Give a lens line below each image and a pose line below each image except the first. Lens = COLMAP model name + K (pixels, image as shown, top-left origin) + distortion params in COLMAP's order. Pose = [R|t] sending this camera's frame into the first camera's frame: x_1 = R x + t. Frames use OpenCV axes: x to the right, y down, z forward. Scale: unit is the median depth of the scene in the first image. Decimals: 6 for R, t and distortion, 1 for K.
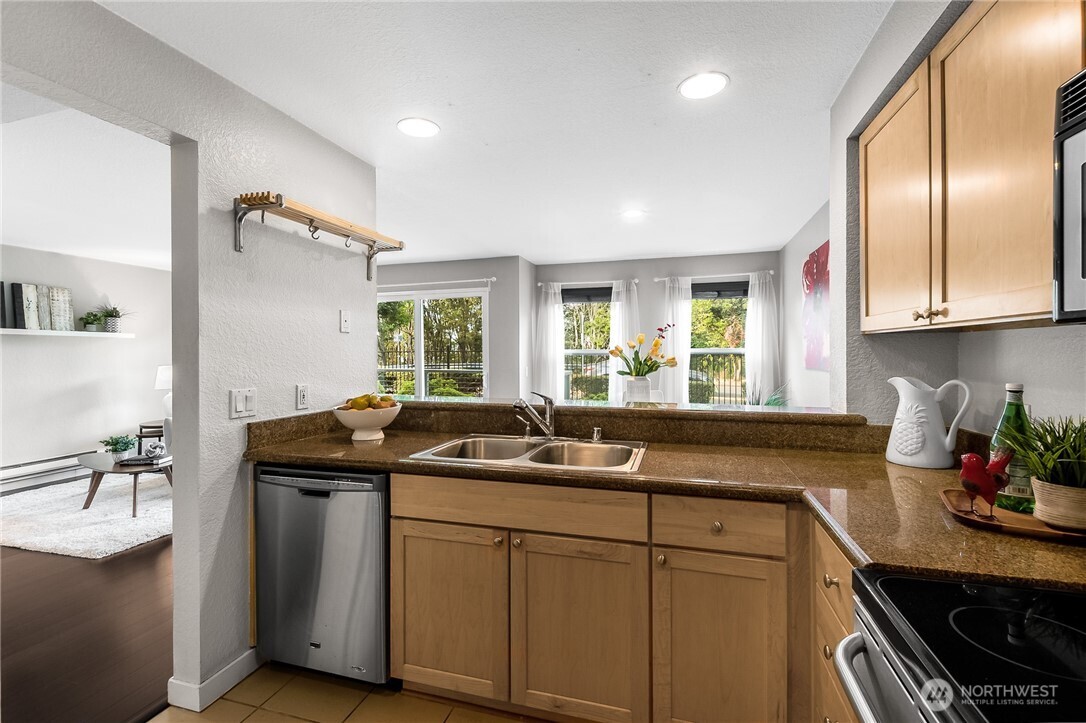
lens RADIAL K [[490.0, 0, 547.9], [0, 490.0, 354.3], [0, 0, 1]] dist [0.009699, 0.000250]
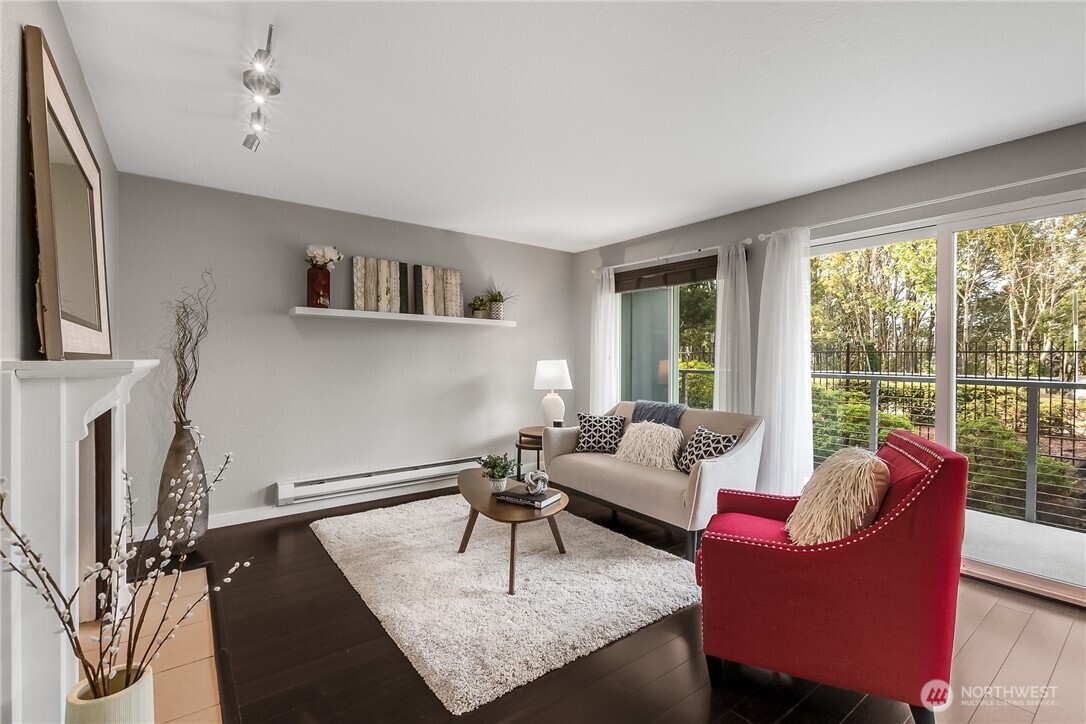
lens RADIAL K [[471.6, 0, 555.1], [0, 471.6, 361.1], [0, 0, 1]] dist [-0.021007, -0.000045]
pose [[0.815141, 0.013667, -0.579101, -0.367889], [-0.014459, 0.999890, 0.003246, 0.024314], [0.579082, 0.005727, 0.815249, 0.444576]]
